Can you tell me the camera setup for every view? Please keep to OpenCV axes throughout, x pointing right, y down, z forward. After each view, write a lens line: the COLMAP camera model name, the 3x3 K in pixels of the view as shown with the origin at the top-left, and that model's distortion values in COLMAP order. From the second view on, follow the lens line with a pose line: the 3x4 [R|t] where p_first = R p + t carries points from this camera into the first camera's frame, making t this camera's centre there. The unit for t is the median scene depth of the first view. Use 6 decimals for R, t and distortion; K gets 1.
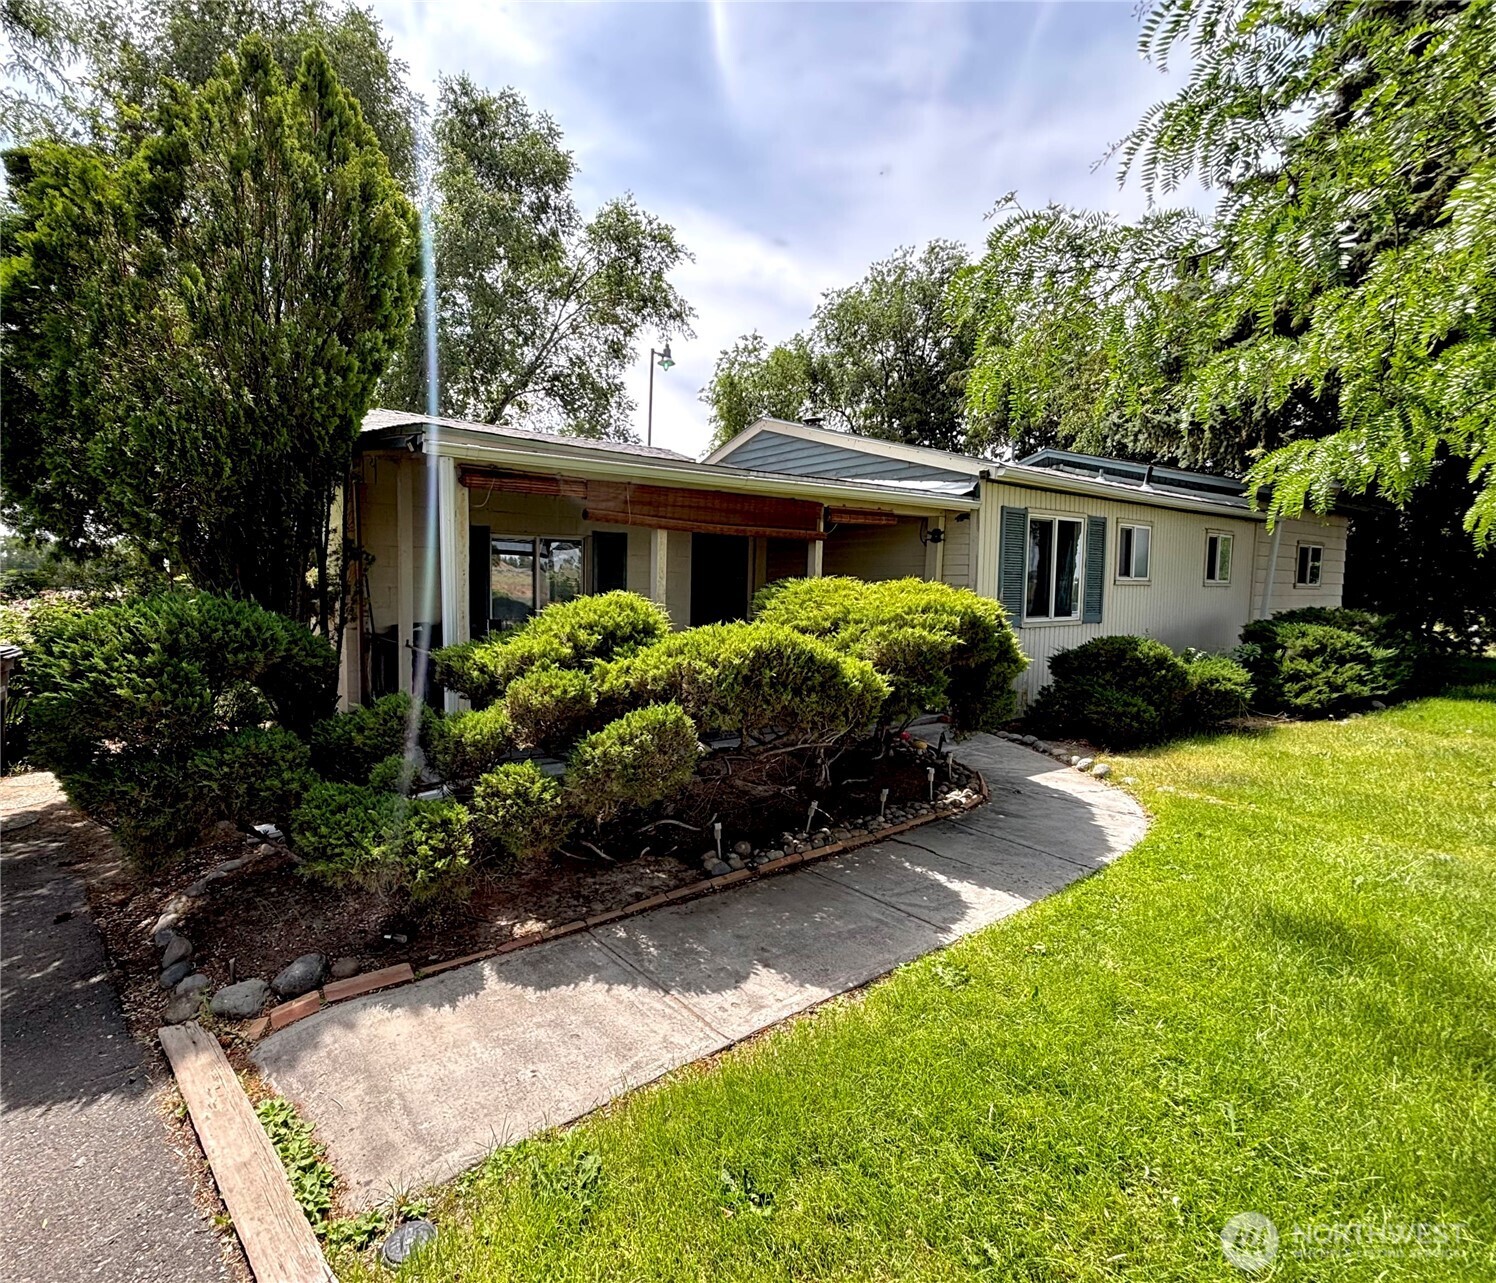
lens RADIAL K [[783.7, 0, 745.8], [0, 783.7, 642.3], [0, 0, 1]] dist [0.003874, 0.000516]
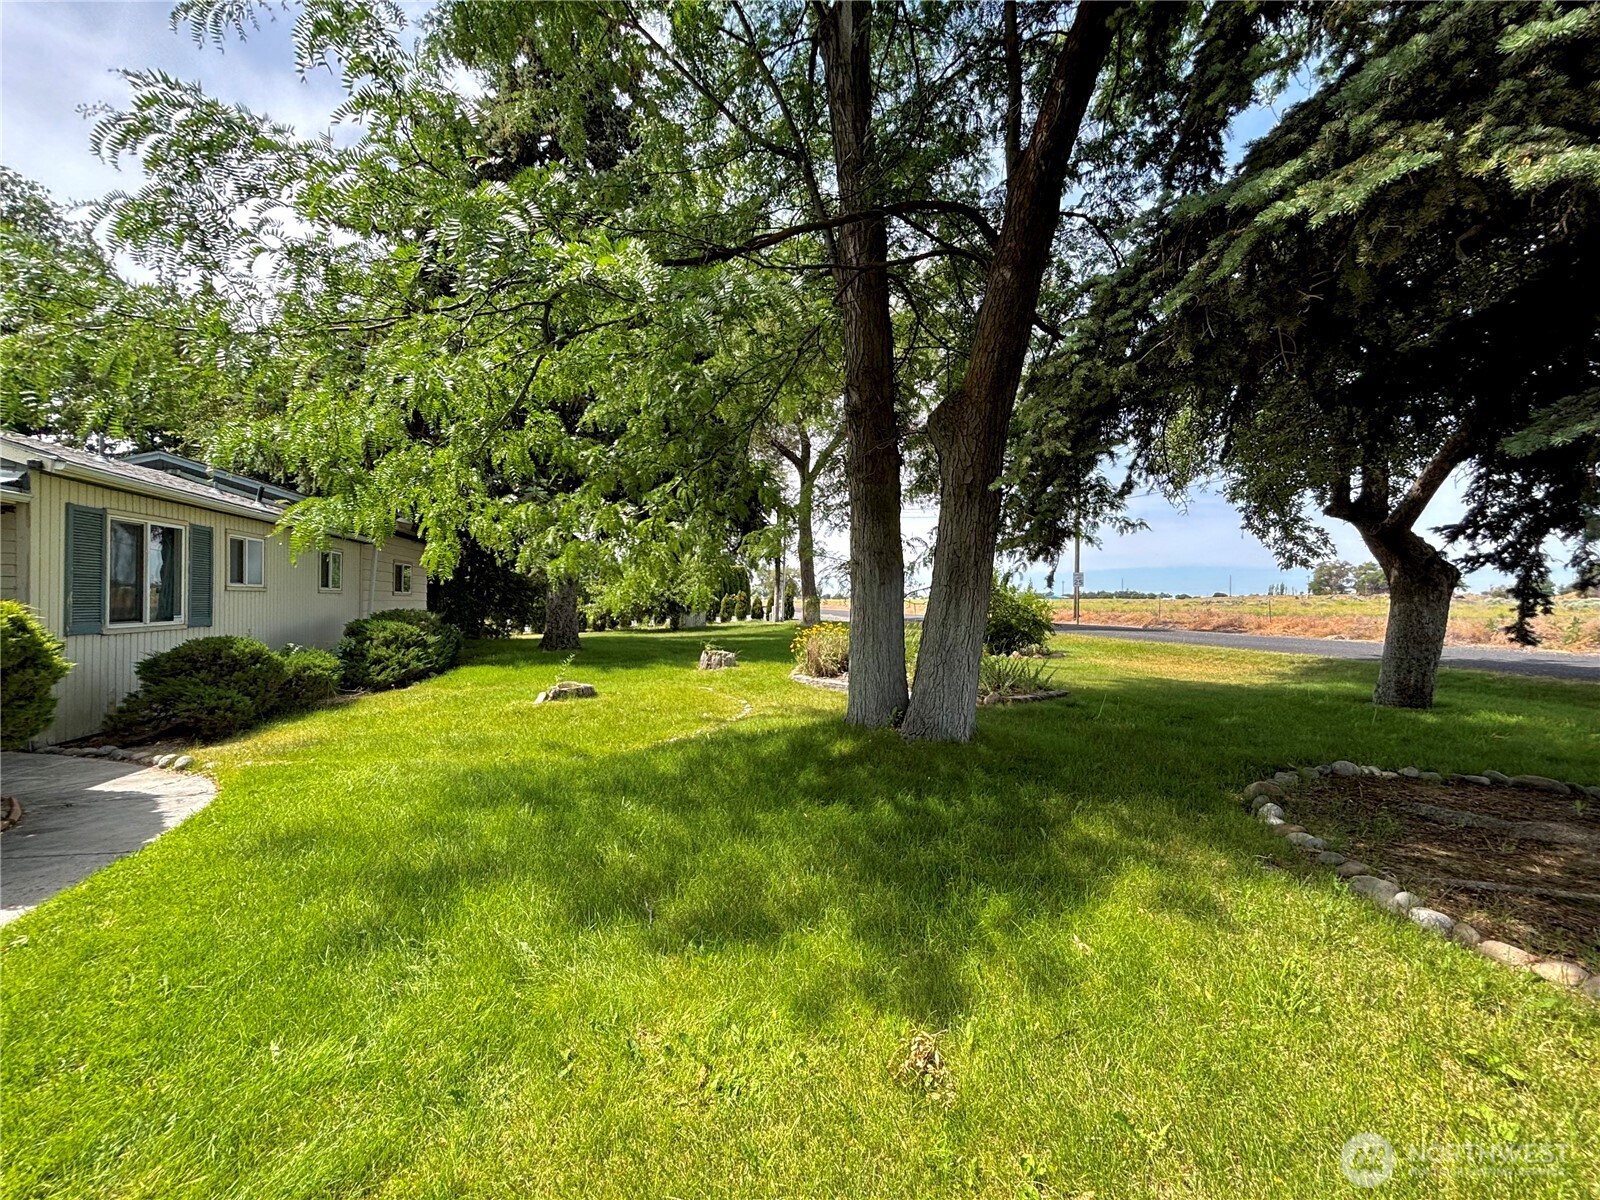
lens RADIAL K [[637.1, 0, 801.0], [0, 637.1, 601.8], [0, 0, 1]] dist [-0.000366, 0.000001]
pose [[0.427551, -0.000754, 0.903991, 0.026952], [0.055287, 0.998150, -0.025316, 0.011921], [-0.902299, 0.060803, 0.426802, -0.123642]]
